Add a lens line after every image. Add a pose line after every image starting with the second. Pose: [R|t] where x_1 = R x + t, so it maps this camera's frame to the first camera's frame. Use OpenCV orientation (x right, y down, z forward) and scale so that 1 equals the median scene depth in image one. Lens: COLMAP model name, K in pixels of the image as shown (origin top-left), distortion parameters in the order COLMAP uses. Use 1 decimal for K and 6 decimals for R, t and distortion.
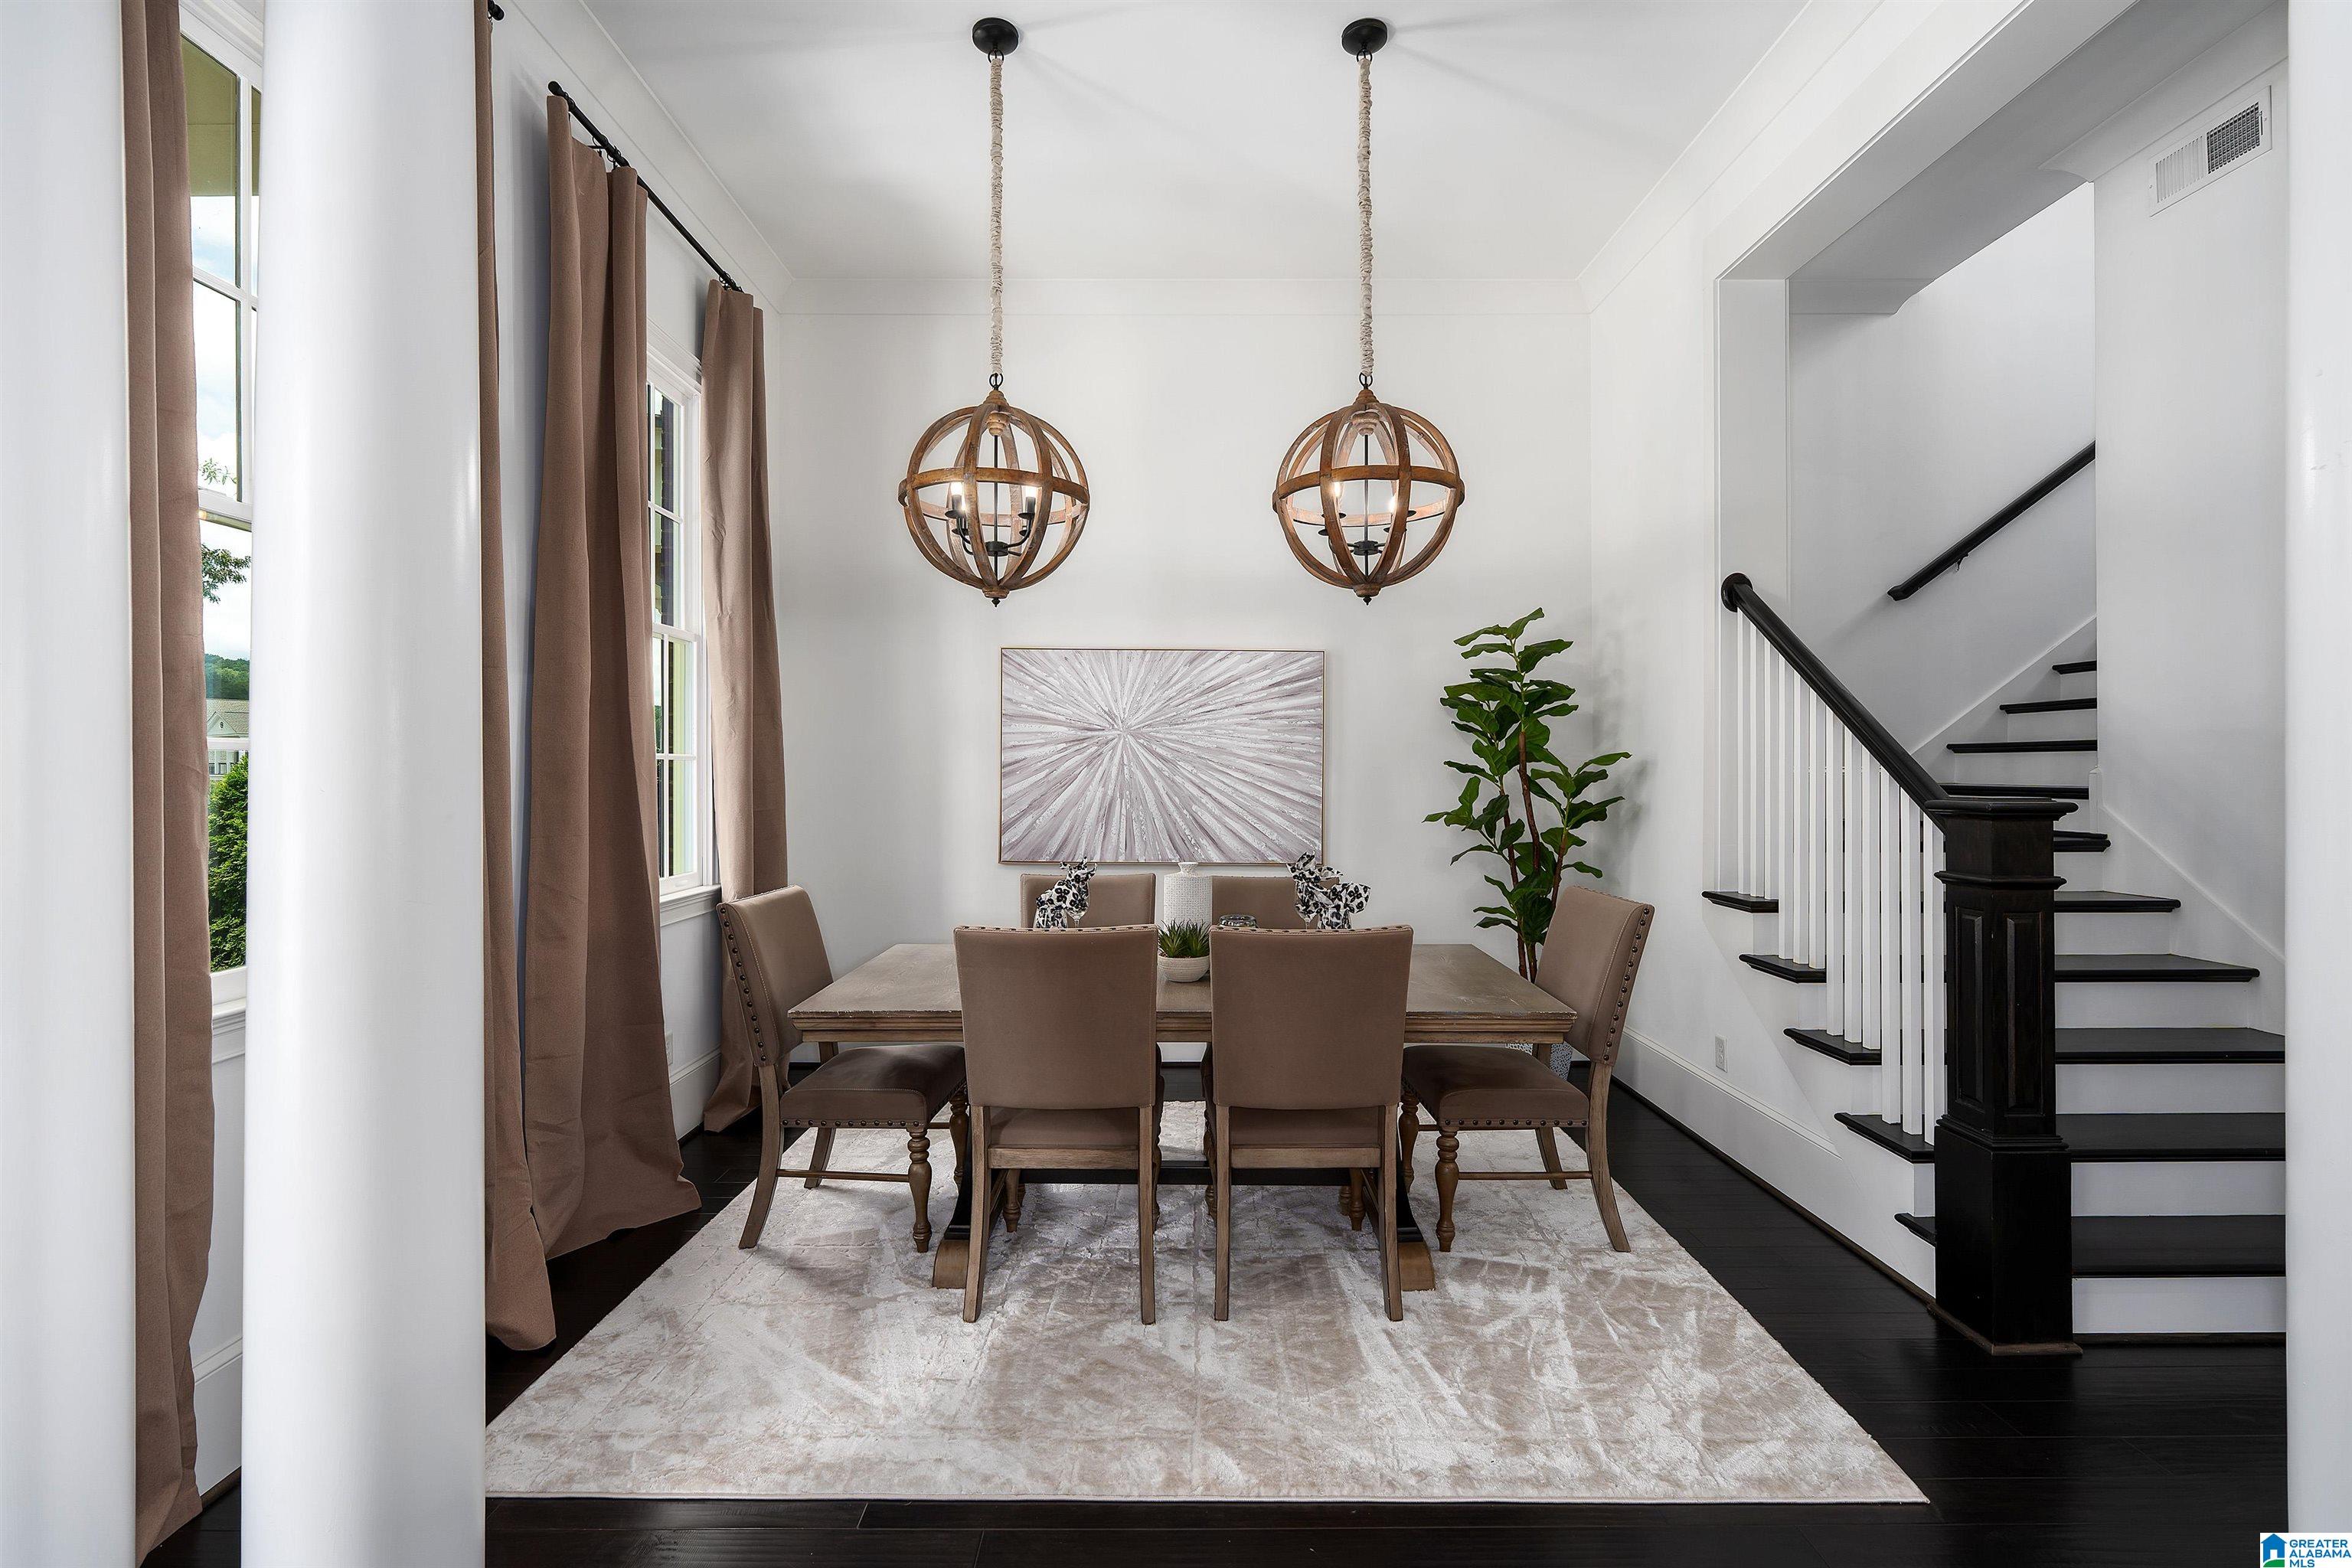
lens RADIAL K [[1059.7, 0, 1180.4], [0, 1059.7, 781.0], [0, 0, 1]] dist [-0.018772, -0.000140]
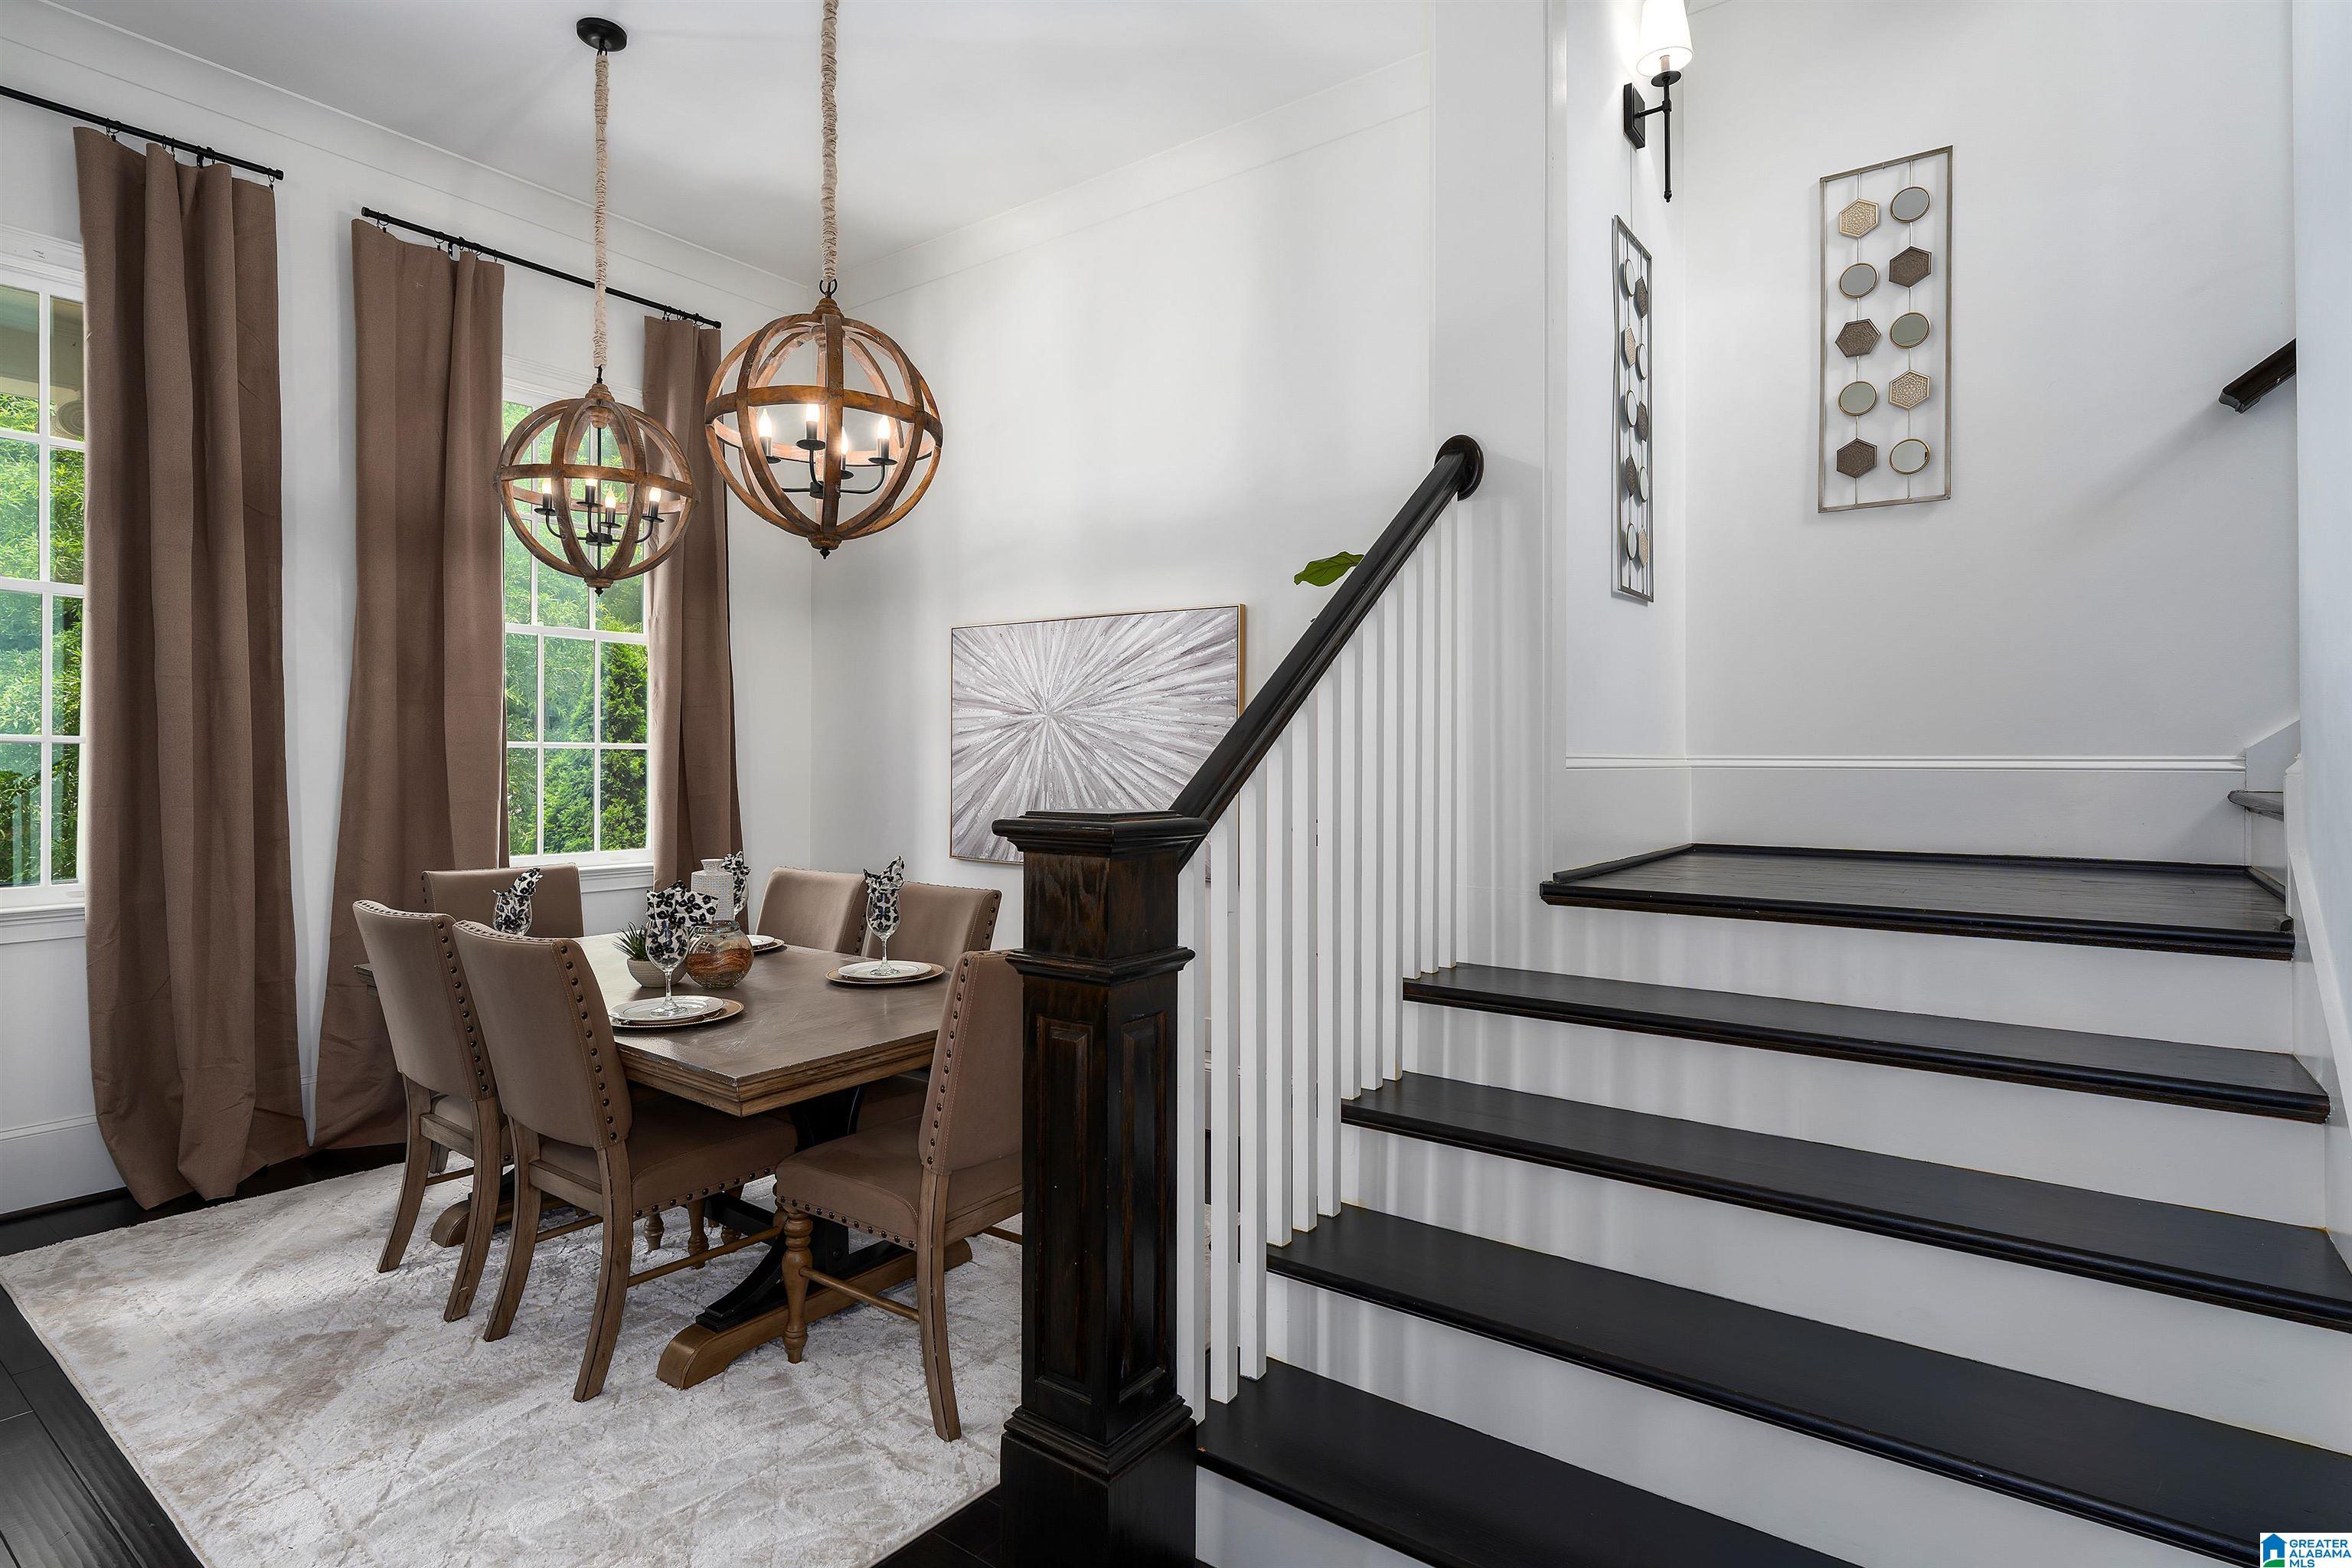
lens RADIAL K [[1206.3, 0, 1174.7], [0, 1206.3, 766.2], [0, 0, 1]] dist [0.002478, 0.000041]
pose [[0.792671, 0.007094, -0.609608, 0.637250], [-0.008791, 0.999961, 0.000206, -0.005128], [0.609586, 0.005196, 0.792703, 0.274227]]
